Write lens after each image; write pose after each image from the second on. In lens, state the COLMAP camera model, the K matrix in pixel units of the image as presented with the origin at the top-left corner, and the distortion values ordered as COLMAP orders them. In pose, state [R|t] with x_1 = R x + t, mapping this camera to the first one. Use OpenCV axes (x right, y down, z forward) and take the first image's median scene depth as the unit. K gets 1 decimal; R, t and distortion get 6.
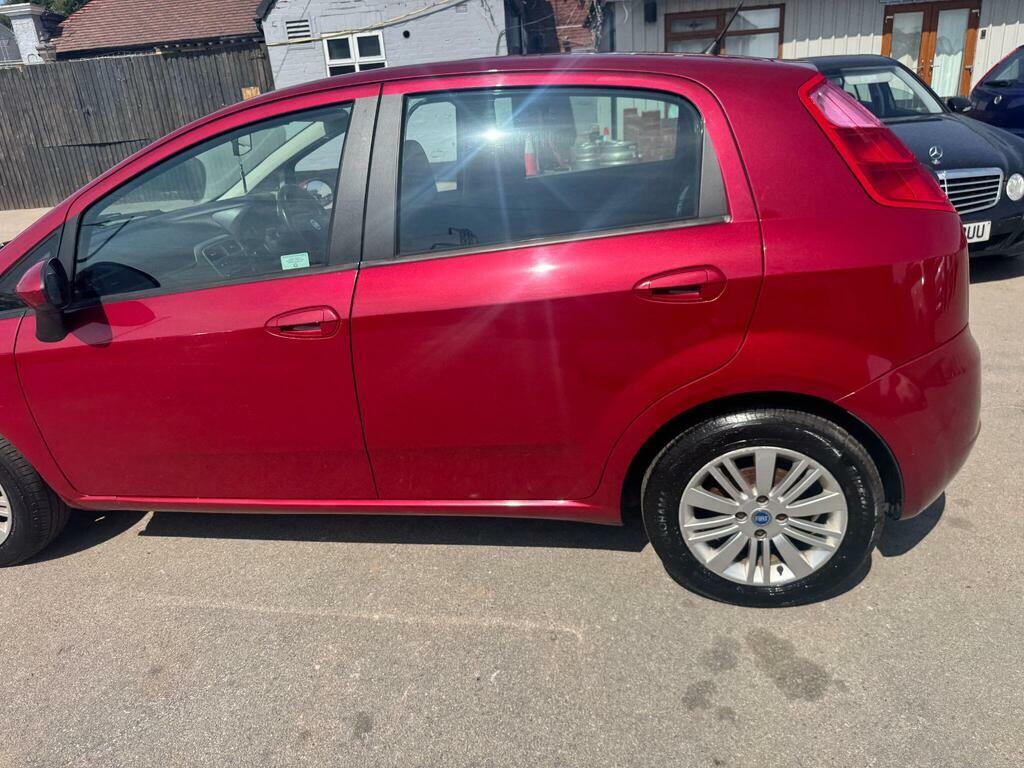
lens RADIAL K [[741.8, 0, 506.5], [0, 741.8, 379.4], [0, 0, 1]] dist [0.004542, -0.014711]
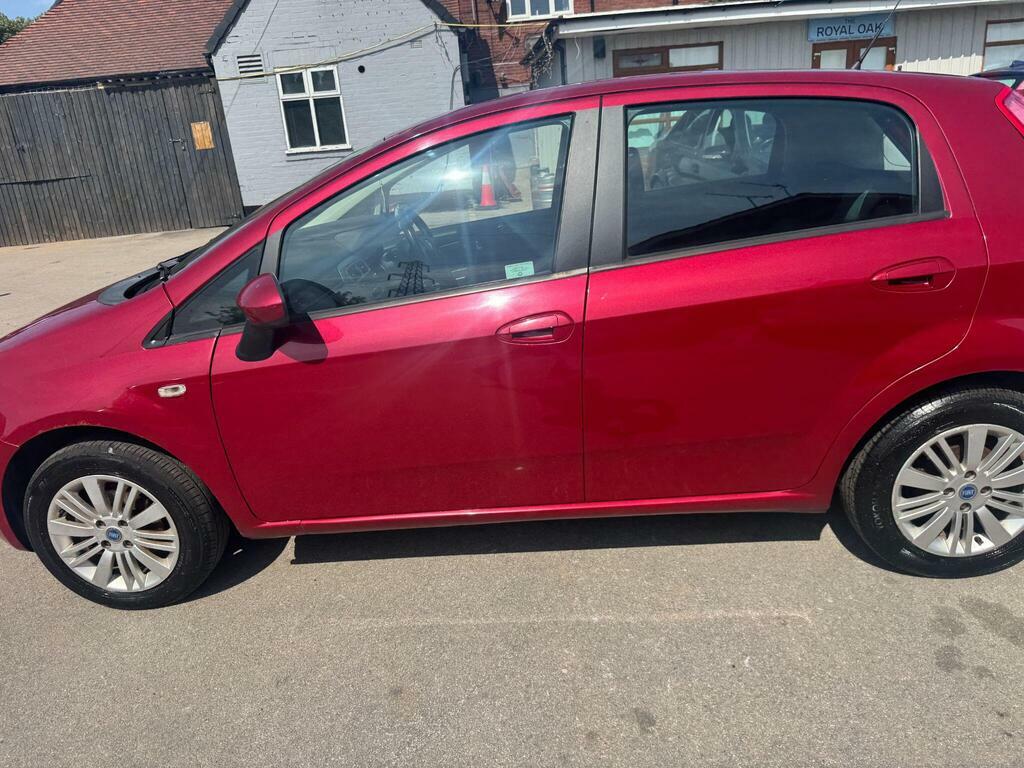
lens RADIAL K [[741.8, 0, 509.8], [0, 741.8, 379.1], [0, 0, 1]] dist [0.004542, -0.014711]
pose [[0.992152, -0.046042, 0.116255, -0.299086], [0.051162, 0.997830, -0.041446, 0.023226], [-0.114095, 0.047069, 0.992354, -0.000668]]
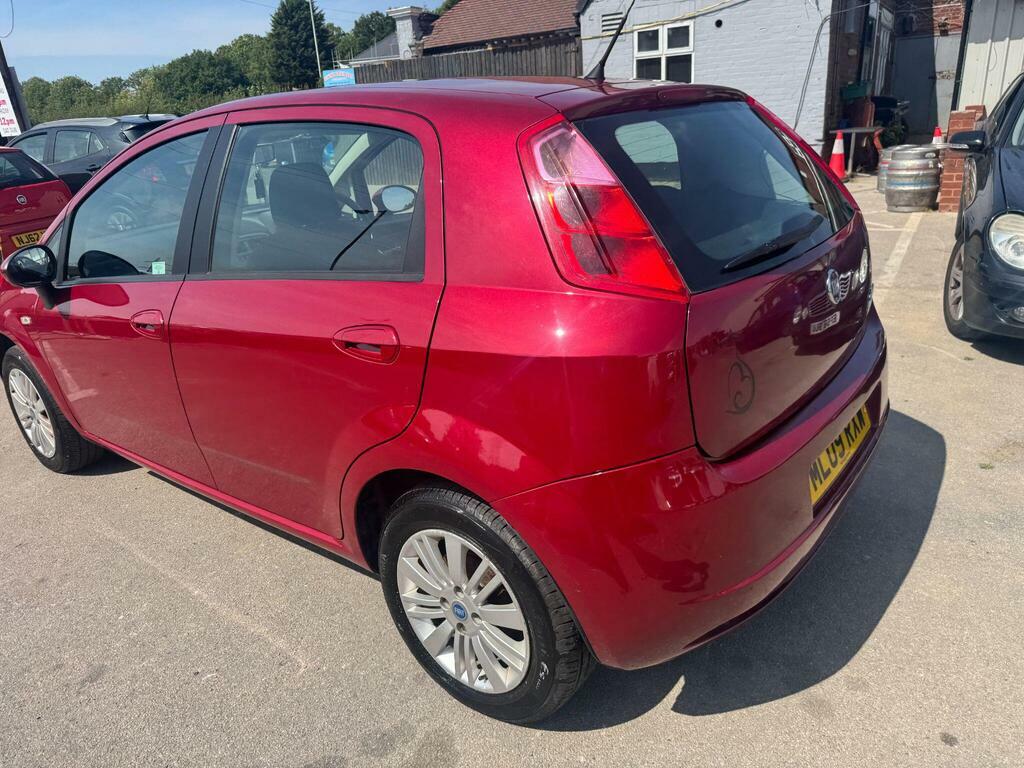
lens RADIAL K [[741.8, 0, 504.6], [0, 741.8, 387.1], [0, 0, 1]] dist [0.004542, -0.014711]
pose [[0.881203, 0.177732, -0.438056, 0.505670], [-0.166225, 0.983954, 0.064837, -0.100408], [0.442550, 0.015681, 0.896607, 0.152643]]
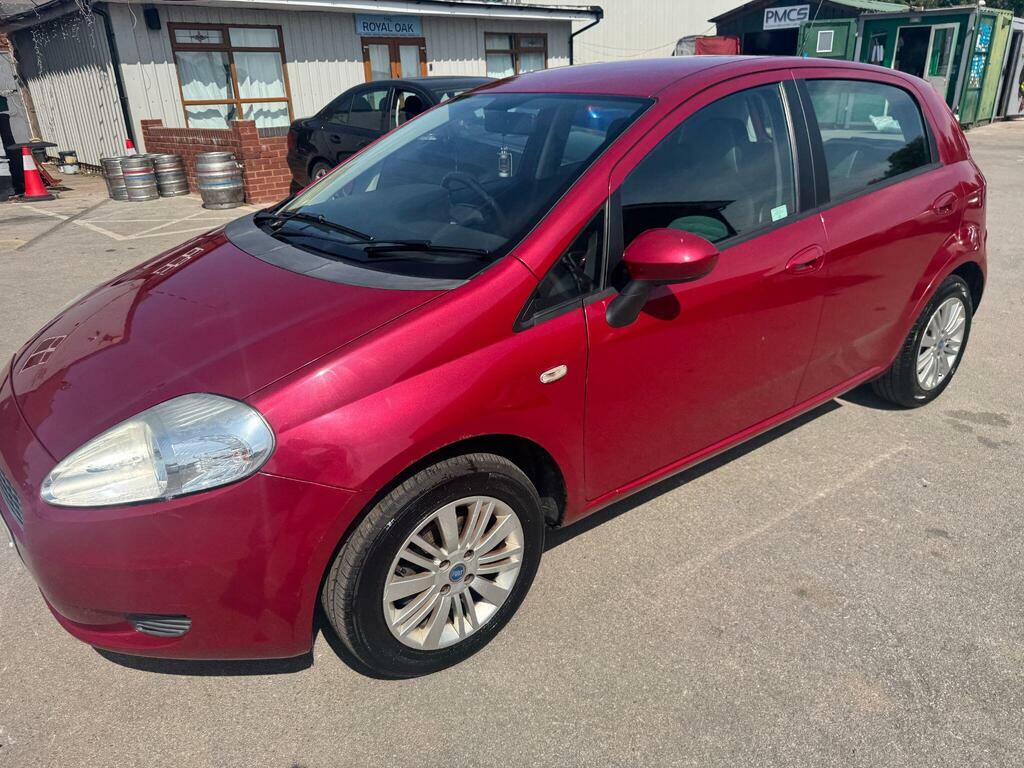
lens RADIAL K [[741.8, 0, 509.5], [0, 741.8, 367.3], [0, 0, 1]] dist [0.004542, -0.014711]
pose [[0.674820, -0.210635, 0.707284, -1.039230], [0.240584, 0.968834, 0.058985, -0.065680], [-0.697666, 0.130357, 0.704464, 0.349139]]
